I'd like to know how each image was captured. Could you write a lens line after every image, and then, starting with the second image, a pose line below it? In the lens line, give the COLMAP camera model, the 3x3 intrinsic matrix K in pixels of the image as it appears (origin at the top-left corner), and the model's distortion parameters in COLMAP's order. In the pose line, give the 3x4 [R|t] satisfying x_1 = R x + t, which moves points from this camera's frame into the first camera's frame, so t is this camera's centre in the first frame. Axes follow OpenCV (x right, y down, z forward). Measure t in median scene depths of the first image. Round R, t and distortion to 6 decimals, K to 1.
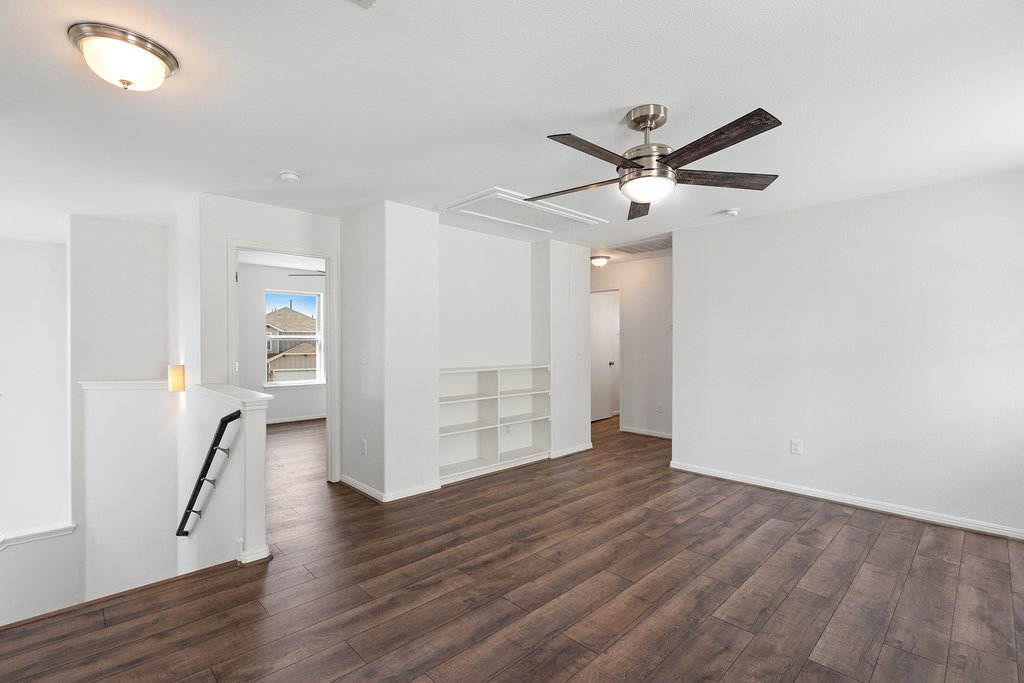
lens RADIAL K [[468.3, 0, 512.0], [0, 468.3, 343.4], [0, 0, 1]] dist [0.001256, -0.004249]
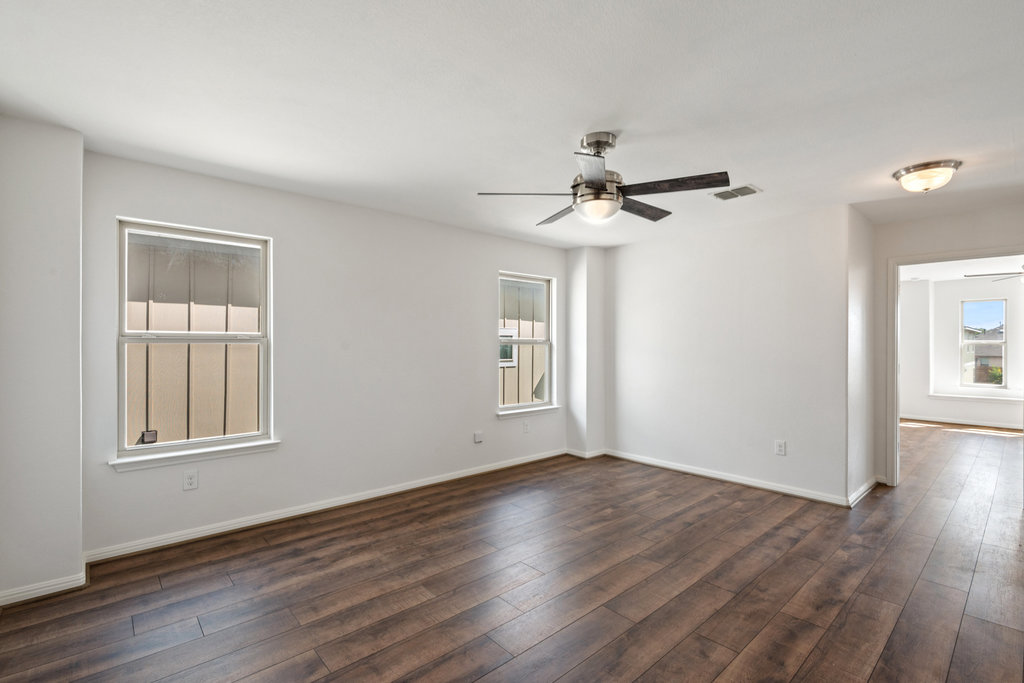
lens RADIAL K [[468.3, 0, 514.4], [0, 468.3, 338.7], [0, 0, 1]] dist [0.001256, -0.004249]
pose [[-0.999336, -0.006233, 0.035894, 0.417881], [-0.006299, 0.999979, -0.001739, -0.012405], [-0.035882, -0.001964, -0.999354, 1.987285]]
